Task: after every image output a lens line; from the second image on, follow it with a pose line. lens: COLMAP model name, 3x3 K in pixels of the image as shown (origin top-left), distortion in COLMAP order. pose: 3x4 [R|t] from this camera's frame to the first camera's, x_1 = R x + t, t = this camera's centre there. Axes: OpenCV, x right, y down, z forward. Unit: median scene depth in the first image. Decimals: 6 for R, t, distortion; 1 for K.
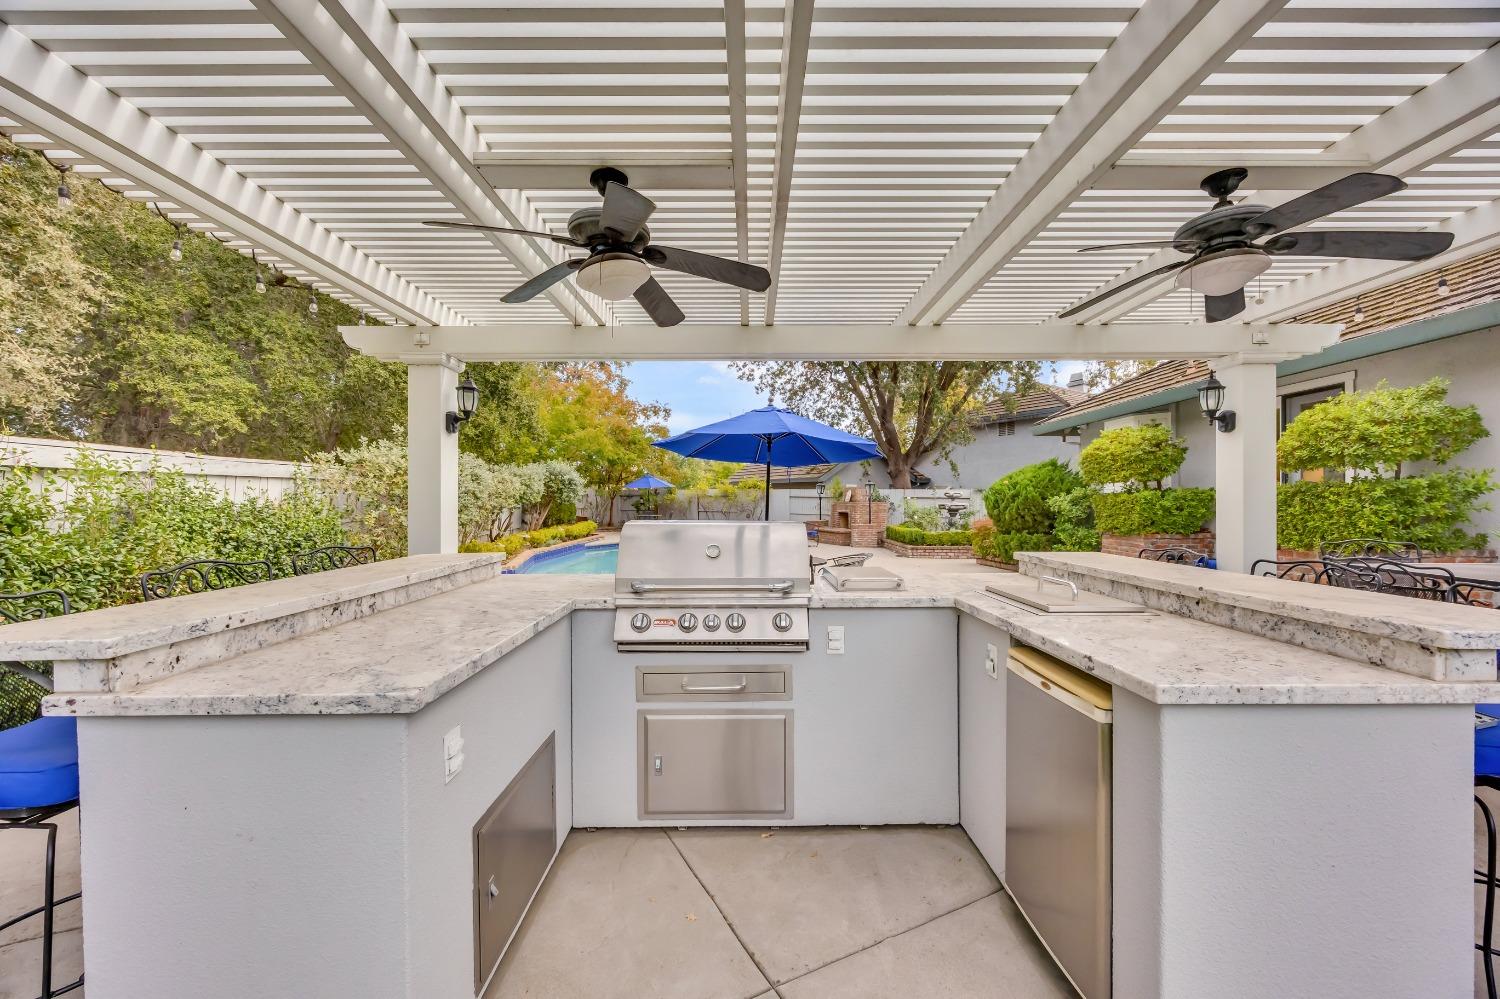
lens RADIAL K [[565.5, 0, 744.2], [0, 565.5, 498.2], [0, 0, 1]] dist [-0.001182, 0.000142]
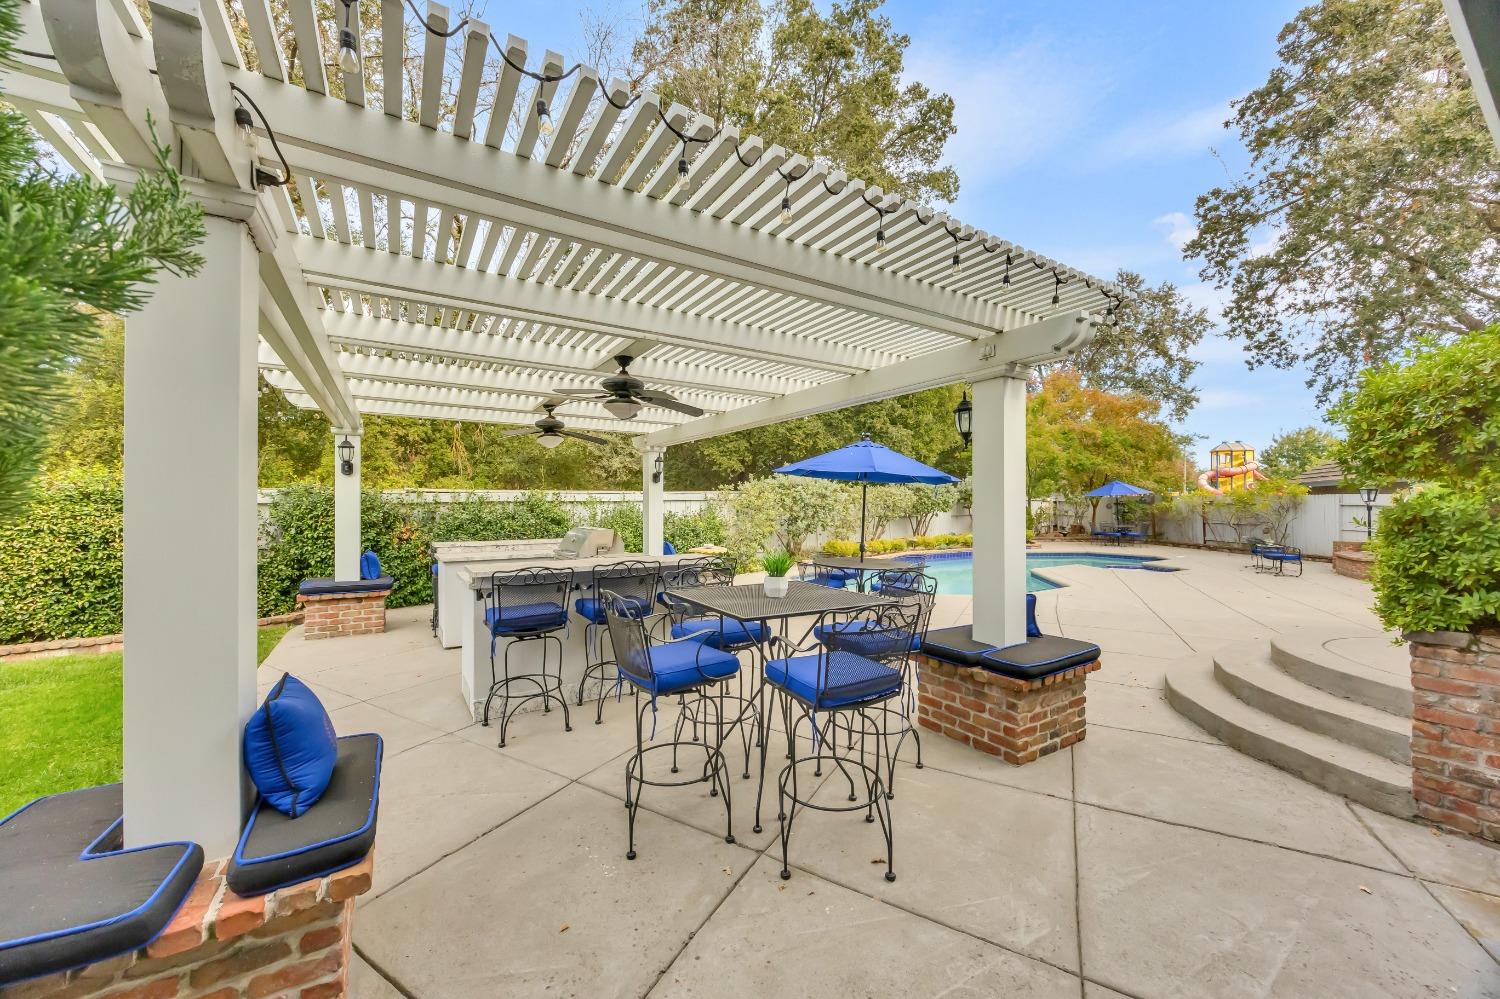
lens RADIAL K [[565.5, 0, 751.6], [0, 565.5, 503.5], [0, 0, 1]] dist [-0.001182, 0.000142]
pose [[0.545362, -0.006519, -0.838176, 0.522425], [0.004817, 0.999978, -0.004643, -0.009242], [0.838187, -0.001506, 0.545381, 0.062833]]
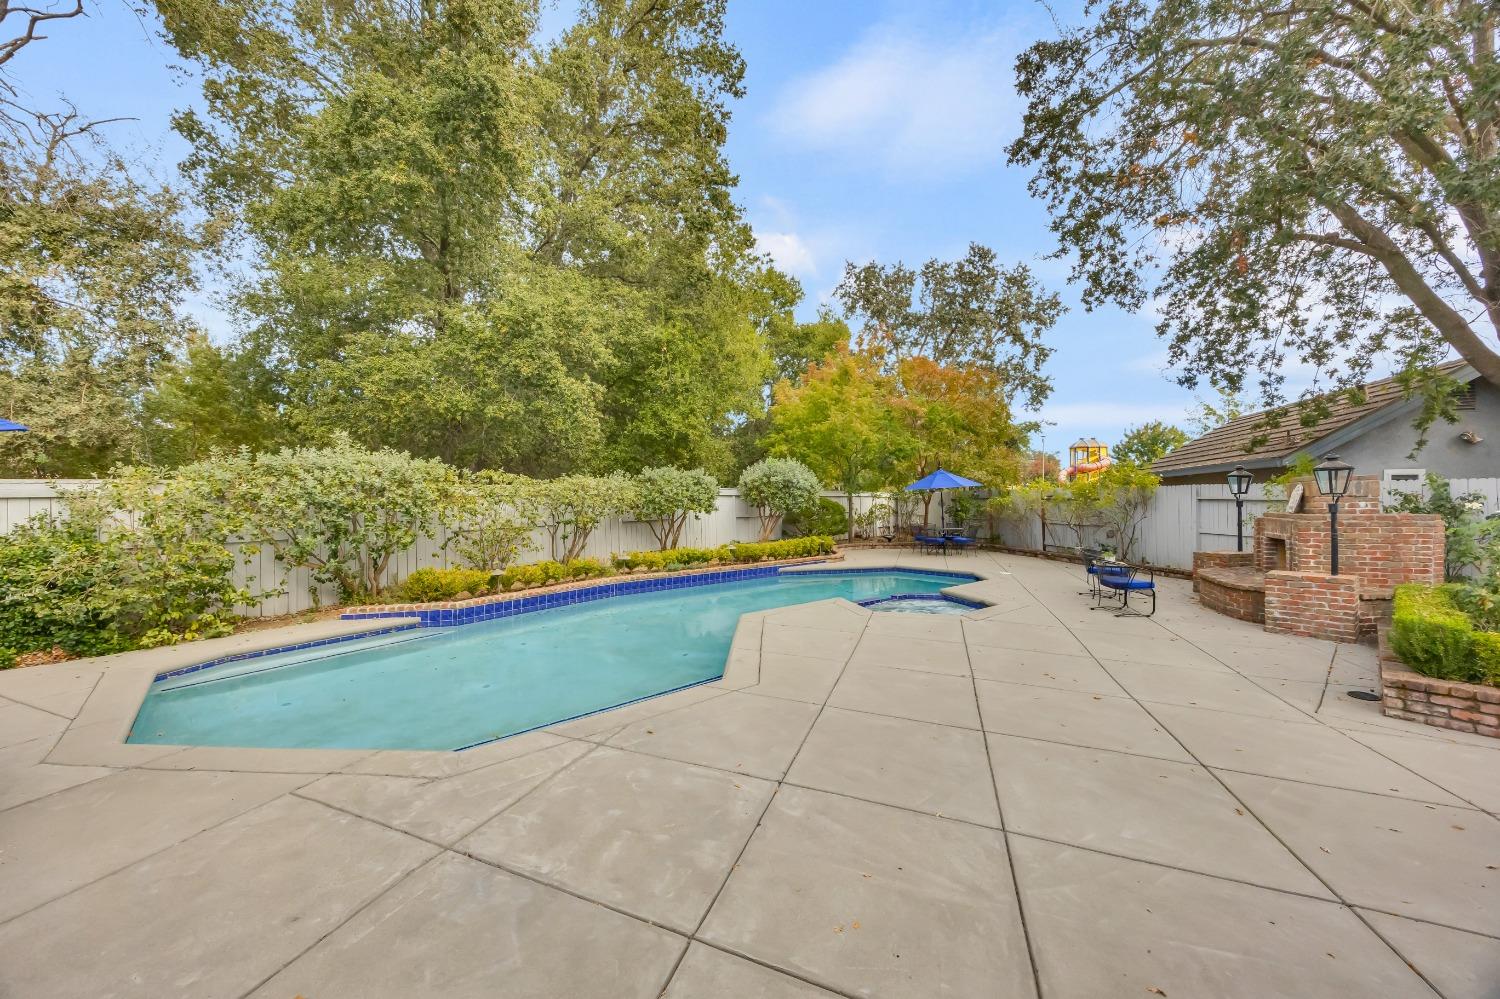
lens RADIAL K [[565.5, 0, 749.8], [0, 565.5, 502.4], [0, 0, 1]] dist [-0.001182, 0.000142]
pose [[0.670499, -0.010184, -0.741841, 0.366750], [0.012351, 0.999920, -0.002564, -0.007182], [0.741808, -0.007443, 0.670571, 0.726624]]
